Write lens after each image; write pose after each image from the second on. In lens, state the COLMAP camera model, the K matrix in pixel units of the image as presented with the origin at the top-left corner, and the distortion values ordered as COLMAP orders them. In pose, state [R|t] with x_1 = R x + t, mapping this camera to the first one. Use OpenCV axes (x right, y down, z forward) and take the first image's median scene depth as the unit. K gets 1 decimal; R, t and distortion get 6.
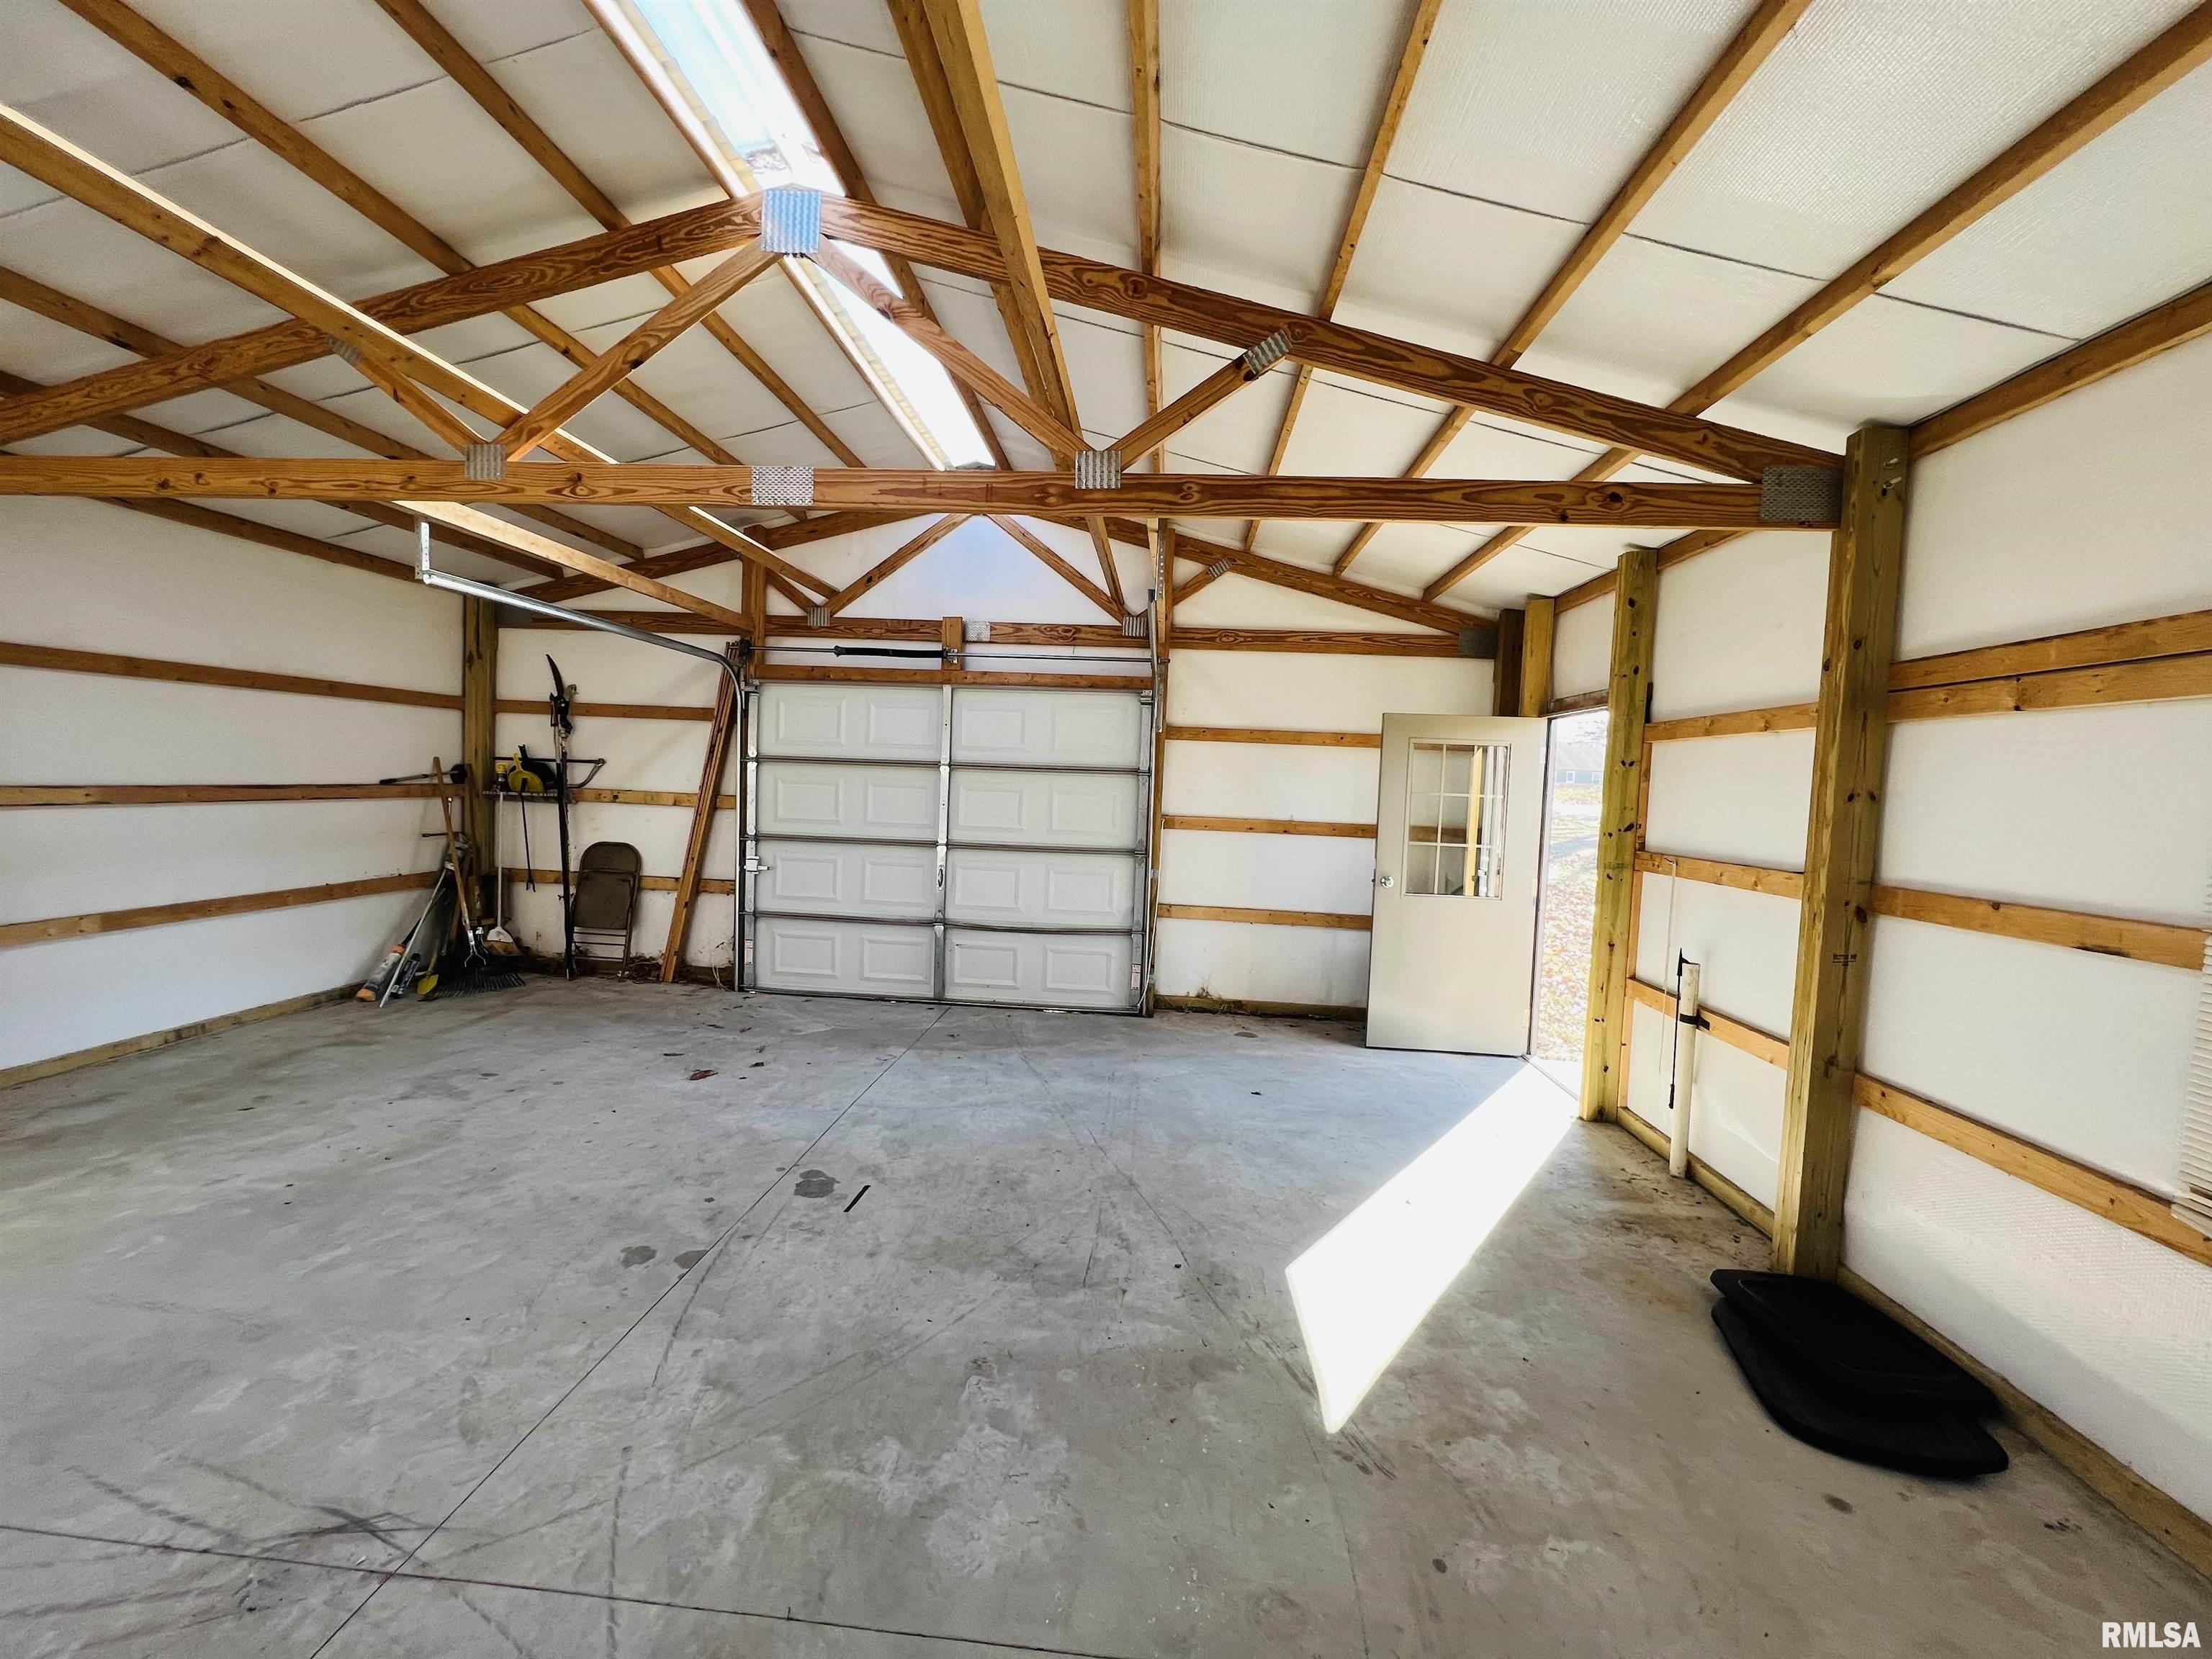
lens RADIAL K [[880.7, 0, 1099.6], [0, 880.7, 824.8], [0, 0, 1]] dist [-0.002376, -0.000505]
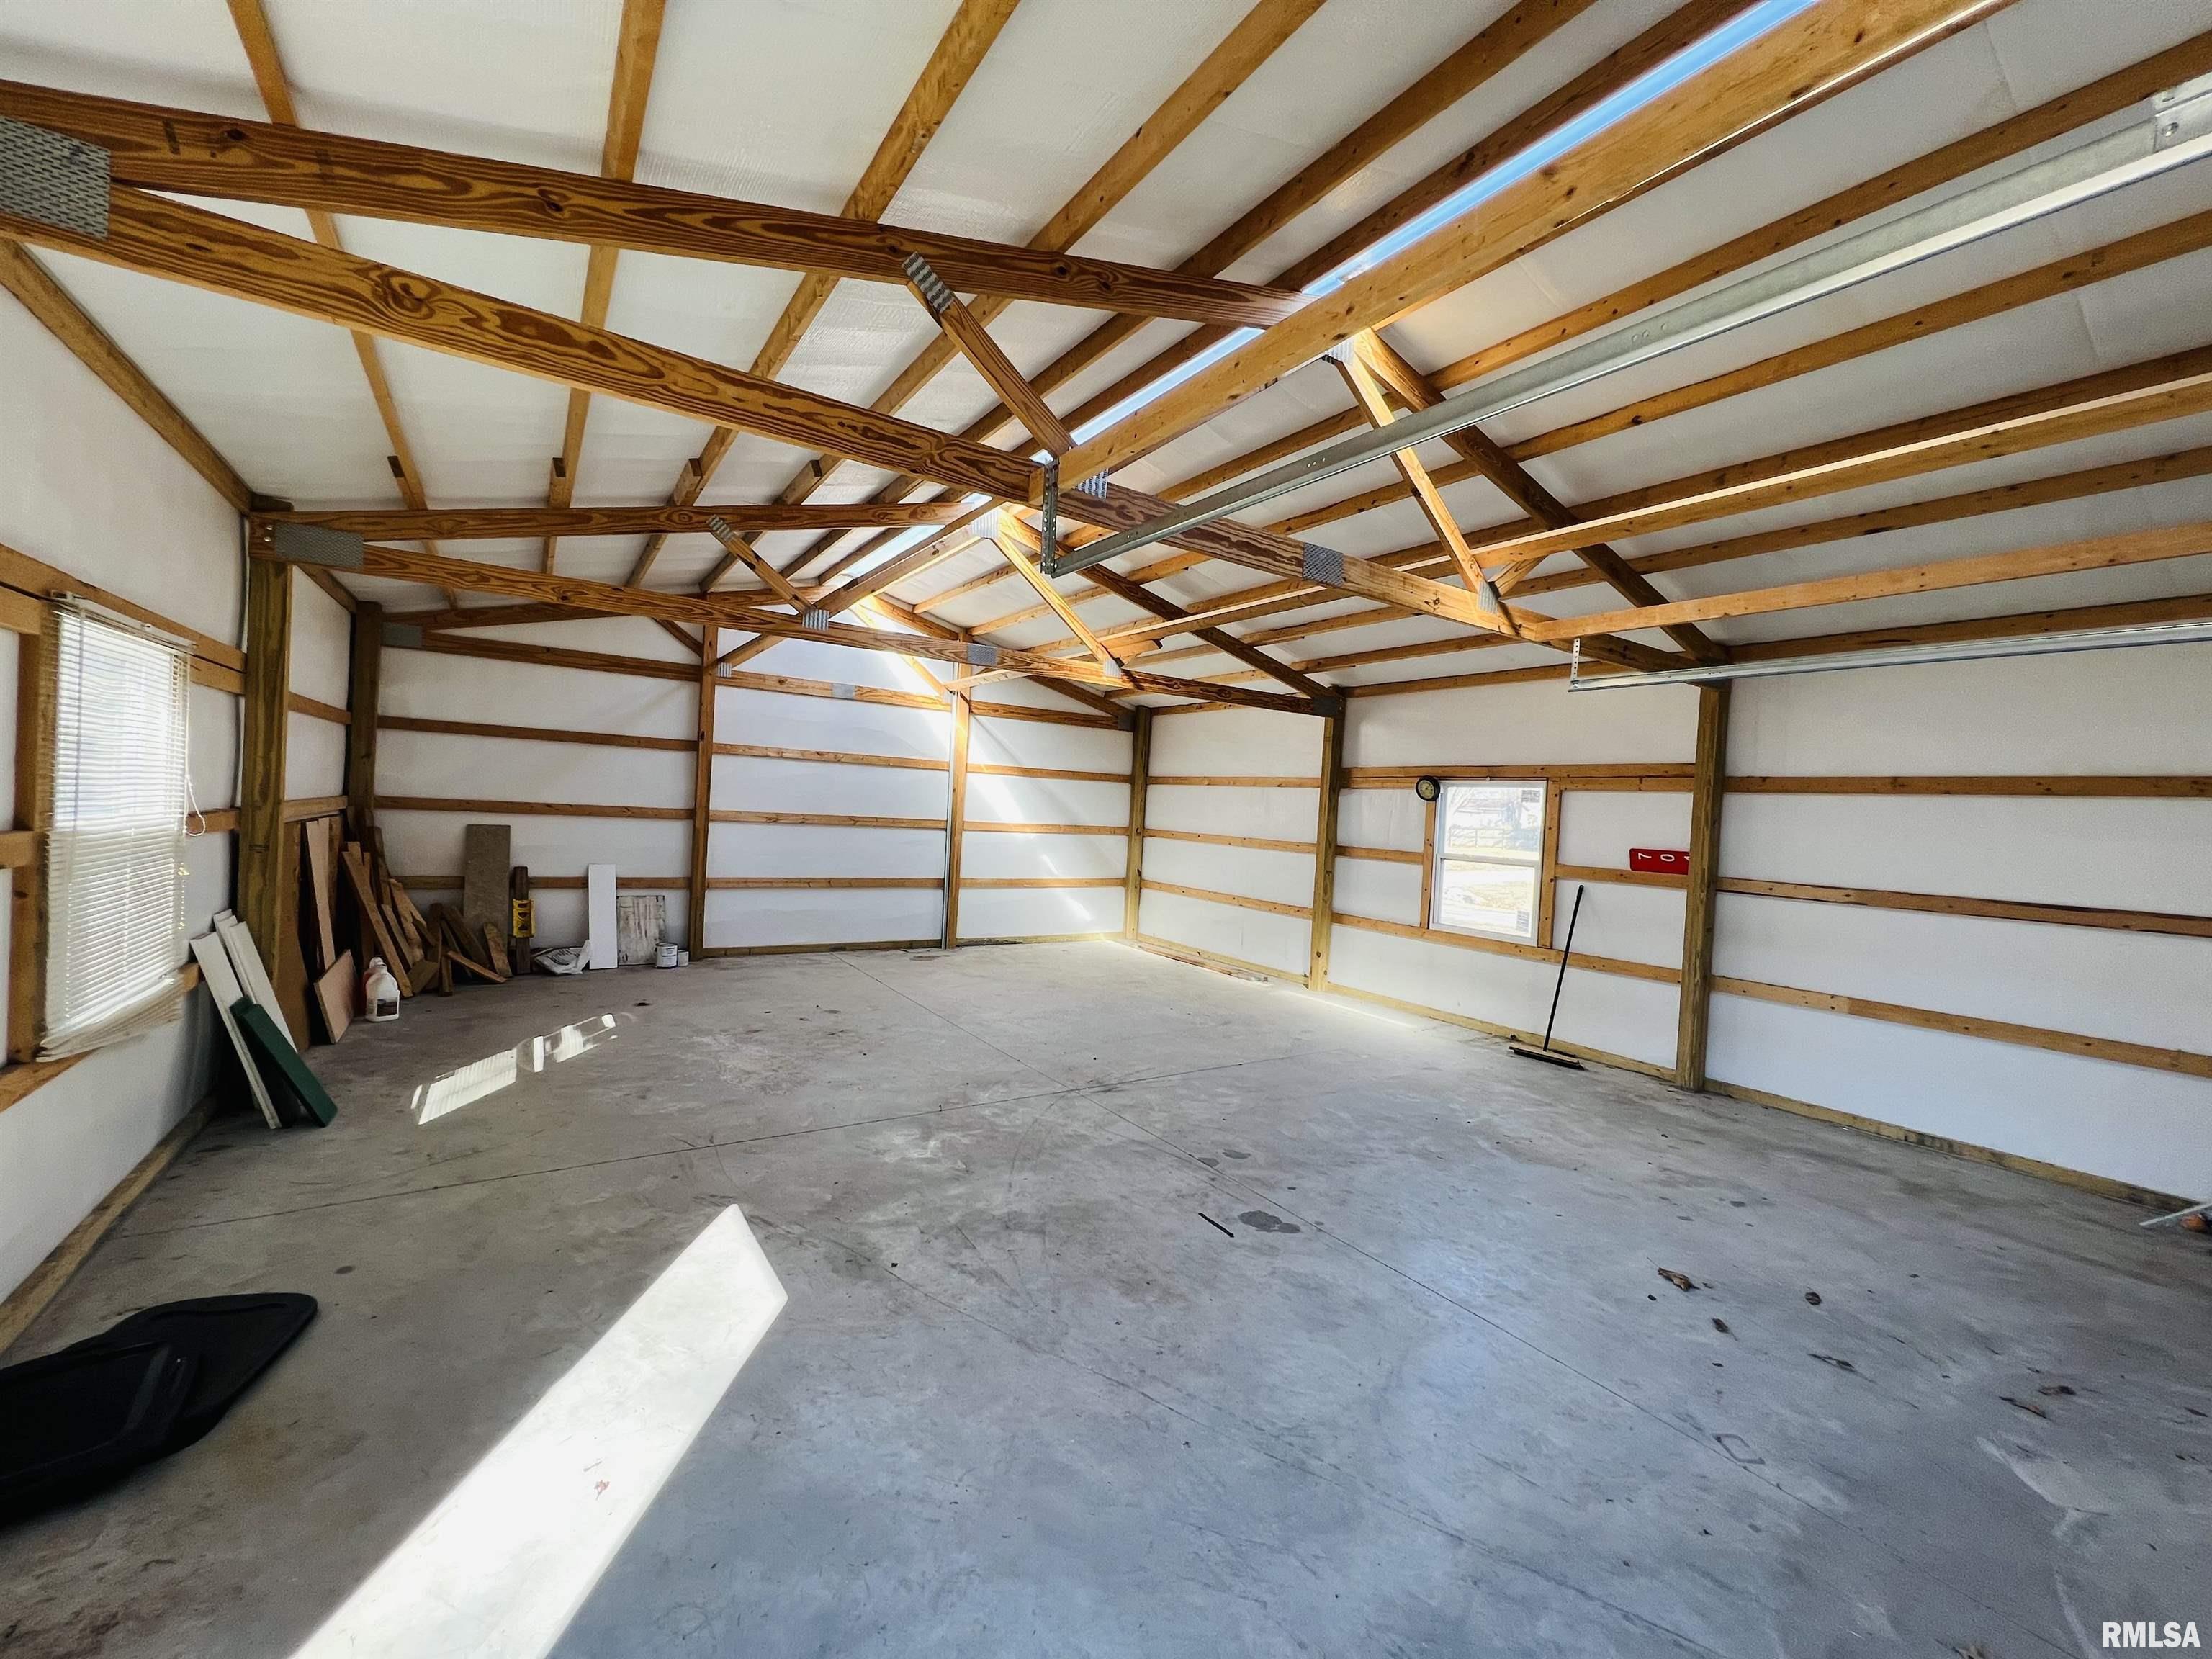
lens RADIAL K [[880.7, 0, 1093.8], [0, 880.7, 830.0], [0, 0, 1]] dist [-0.002376, -0.000505]
pose [[-0.788310, -0.072048, -0.611046, 0.490051], [-0.119878, 0.992073, 0.037680, -0.055495], [0.603487, 0.102955, -0.790698, 1.641876]]
